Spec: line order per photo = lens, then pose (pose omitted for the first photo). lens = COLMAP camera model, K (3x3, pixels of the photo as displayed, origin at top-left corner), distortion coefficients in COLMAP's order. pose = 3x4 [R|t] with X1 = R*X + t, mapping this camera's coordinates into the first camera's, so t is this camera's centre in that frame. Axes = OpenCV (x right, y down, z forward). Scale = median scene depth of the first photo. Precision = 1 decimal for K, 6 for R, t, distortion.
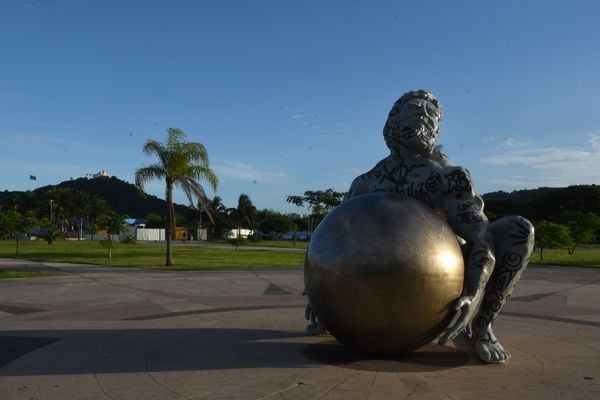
lens RADIAL K [[578.8, 0, 300.0], [0, 578.8, 200.0], [0, 0, 1]] dist [0.016513, 0.007308]
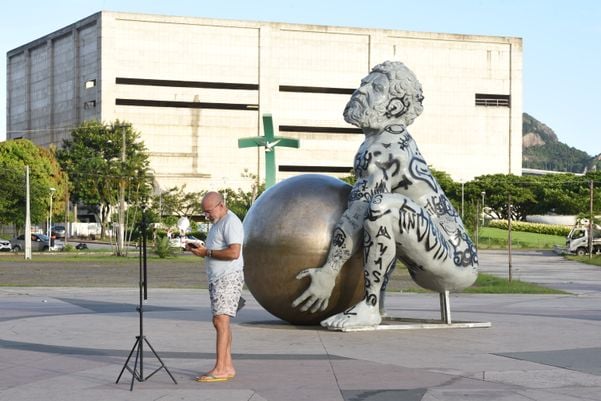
lens RADIAL K [[1519.3, 0, 300.5], [0, 1519.3, 200.5], [0, 0, 1]] dist [0.146812, 0.492519]
pose [[0.590275, -0.020180, -0.806950, 2.249038], [0.041028, 0.999145, 0.005025, 0.019469], [0.806159, -0.036073, 0.590599, -0.620620]]
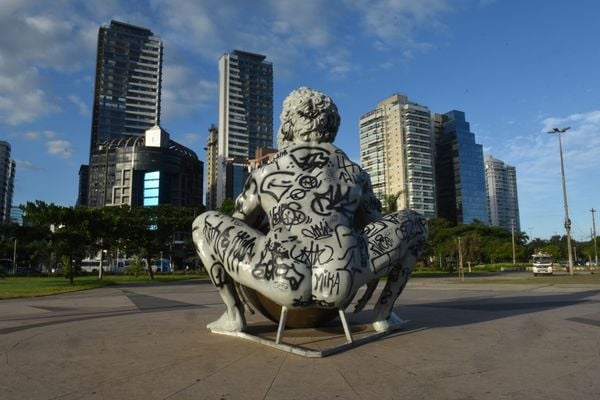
lens RADIAL K [[443.2, 0, 300.0], [0, 443.2, 200.0], [0, 0, 1]] dist [-0.011424, -0.048232]
pose [[-0.750197, -0.095056, -0.654346, 0.757570], [0.042112, 0.980735, -0.190751, 0.165648], [0.659872, -0.170656, -0.731741, 1.647916]]
